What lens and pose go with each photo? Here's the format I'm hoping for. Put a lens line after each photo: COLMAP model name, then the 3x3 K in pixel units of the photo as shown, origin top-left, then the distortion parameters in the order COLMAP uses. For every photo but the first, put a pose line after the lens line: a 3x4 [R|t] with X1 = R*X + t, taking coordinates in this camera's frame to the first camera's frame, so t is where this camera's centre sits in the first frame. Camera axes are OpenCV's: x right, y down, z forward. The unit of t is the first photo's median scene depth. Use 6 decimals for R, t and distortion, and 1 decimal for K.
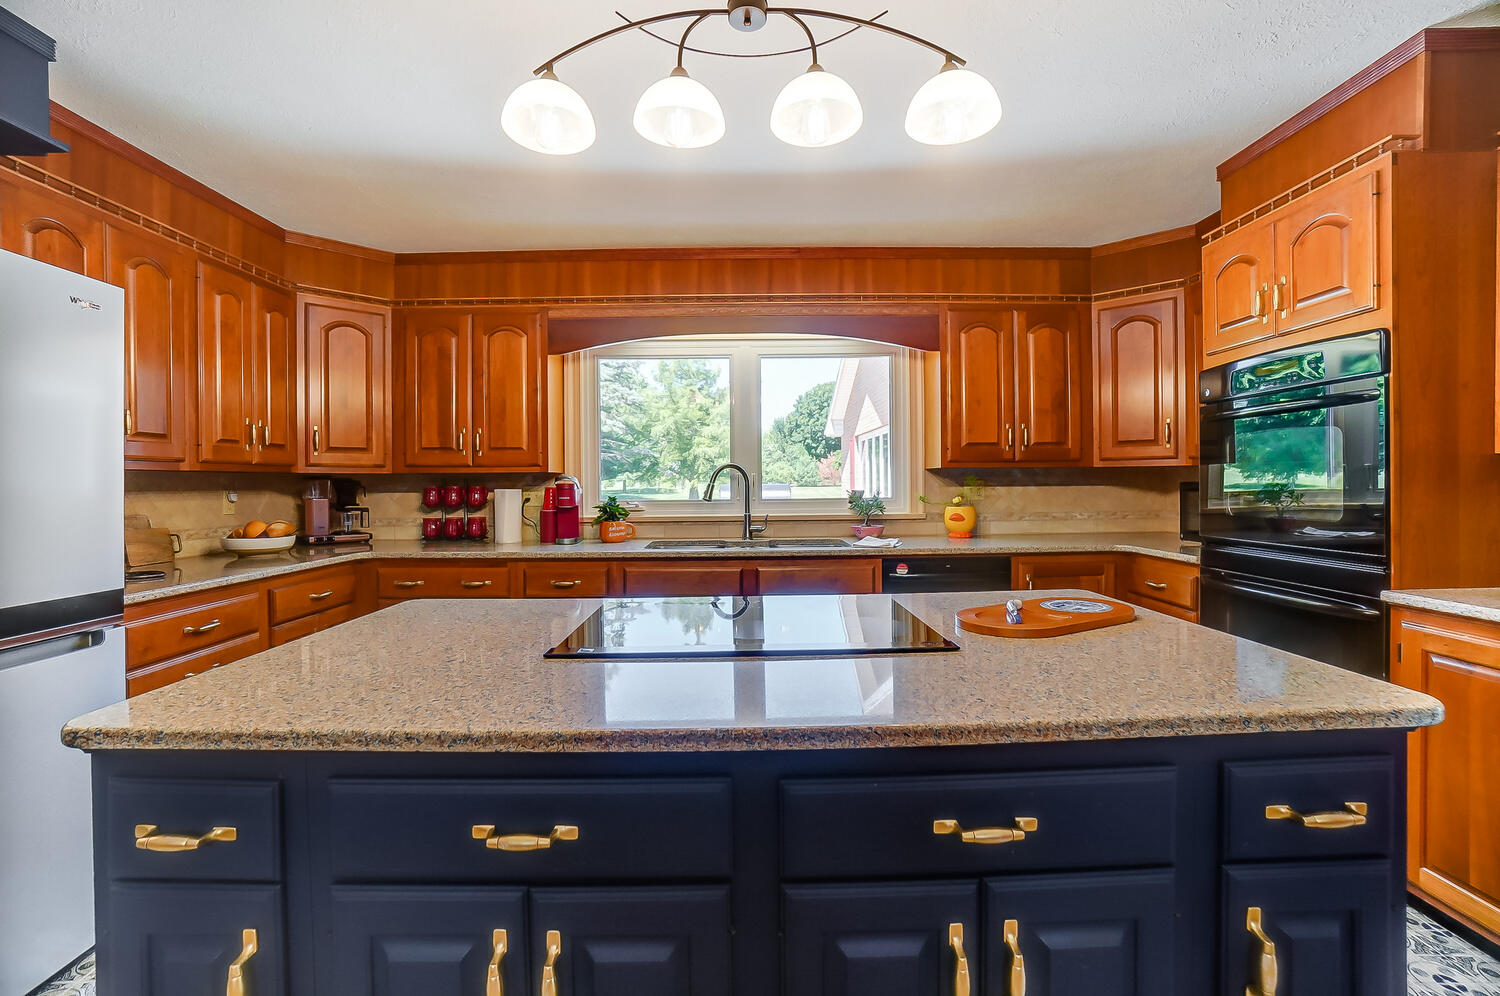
lens RADIAL K [[679.6, 0, 751.1], [0, 679.6, 491.2], [0, 0, 1]] dist [-0.008192, 0.003457]
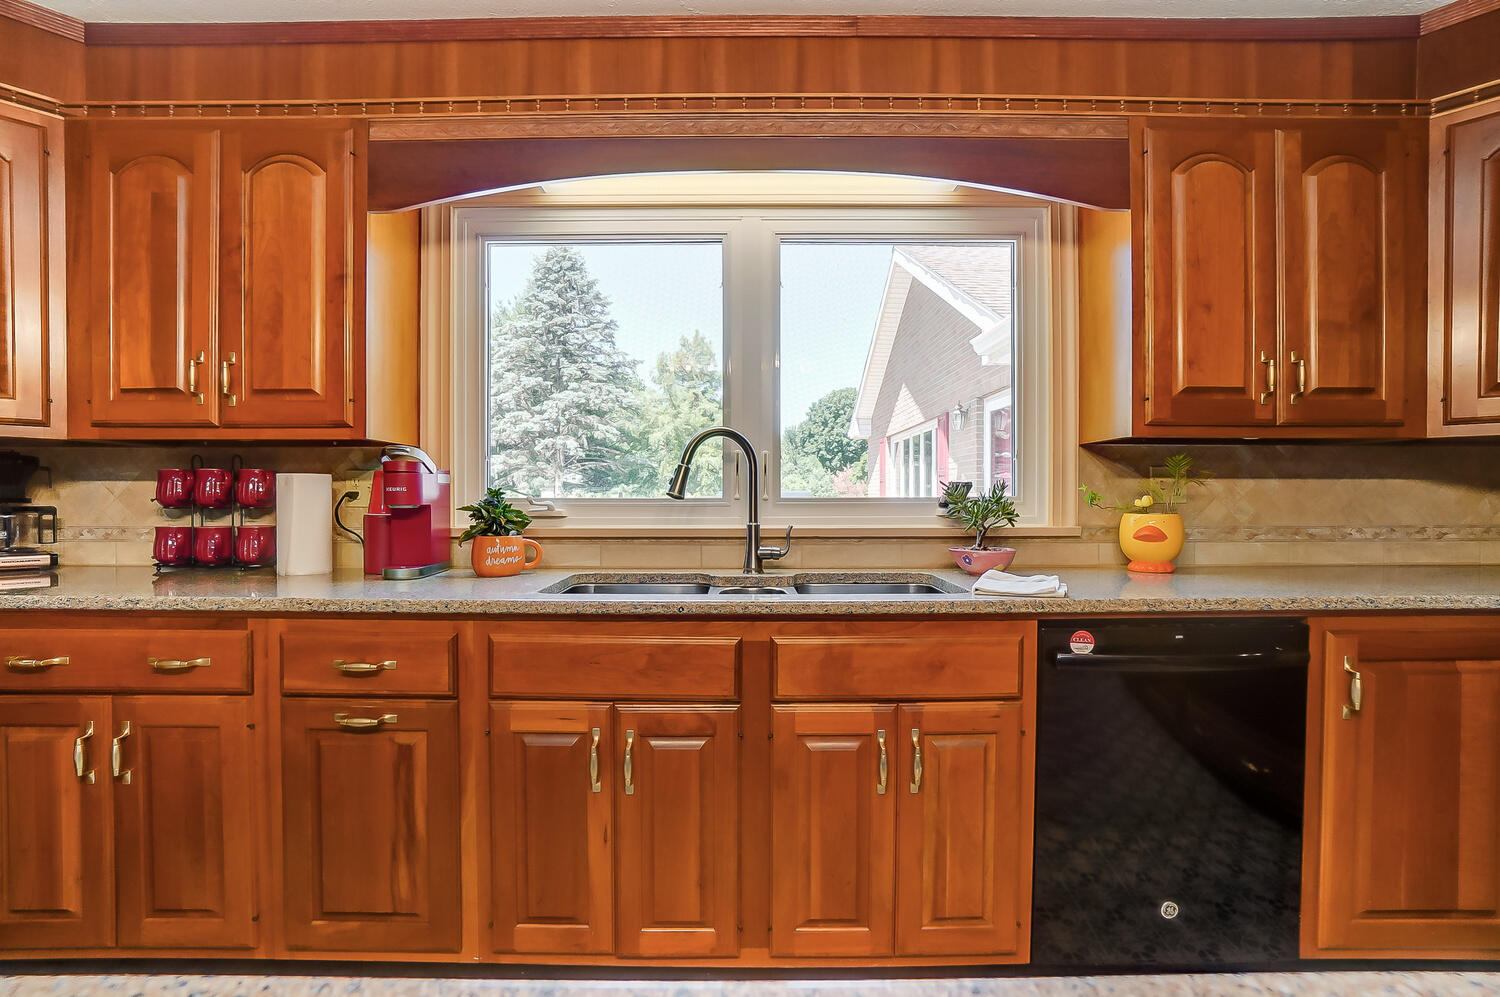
lens RADIAL K [[714.7, 0, 744.7], [0, 714.7, 509.7], [0, 0, 1]] dist [-0.028519, 0.003795]
pose [[0.999760, 0.007496, -0.020573, -0.000701], [-0.007445, 0.999969, 0.002576, 0.021118], [0.020592, -0.002423, 0.999785, 0.456178]]
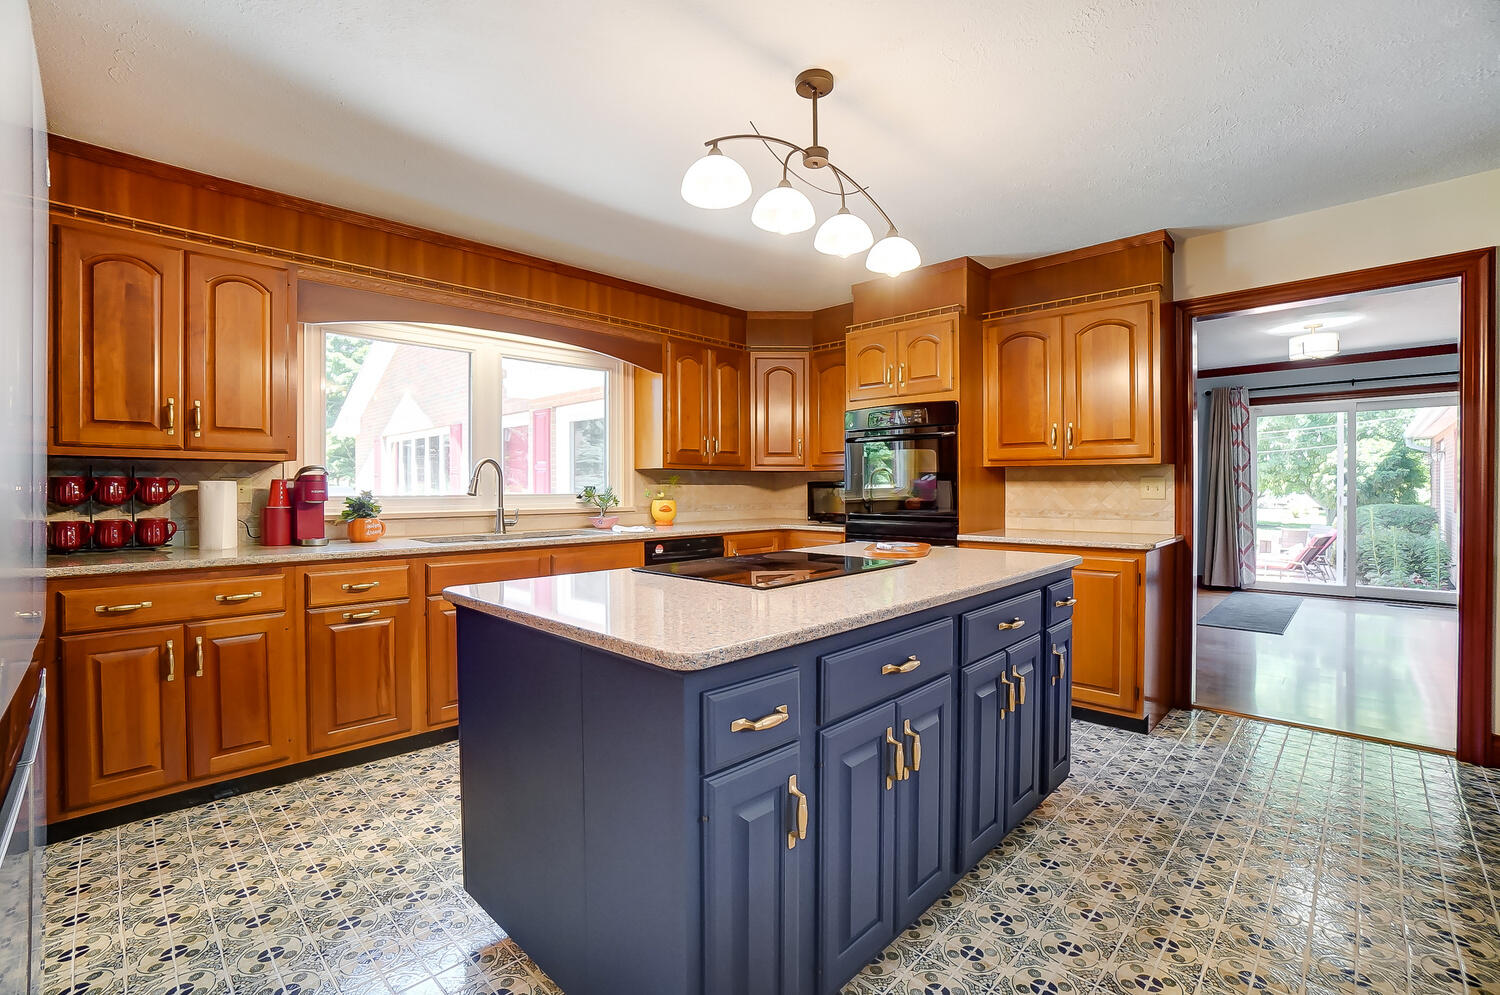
lens RADIAL K [[679.6, 0, 750.3], [0, 679.6, 496.4], [0, 0, 1]] dist [-0.008192, 0.003457]
pose [[0.707358, -0.003190, 0.706849, -0.477427], [0.006674, 0.999975, -0.002167, 0.020688], [-0.706824, 0.006250, 0.707361, 0.014357]]
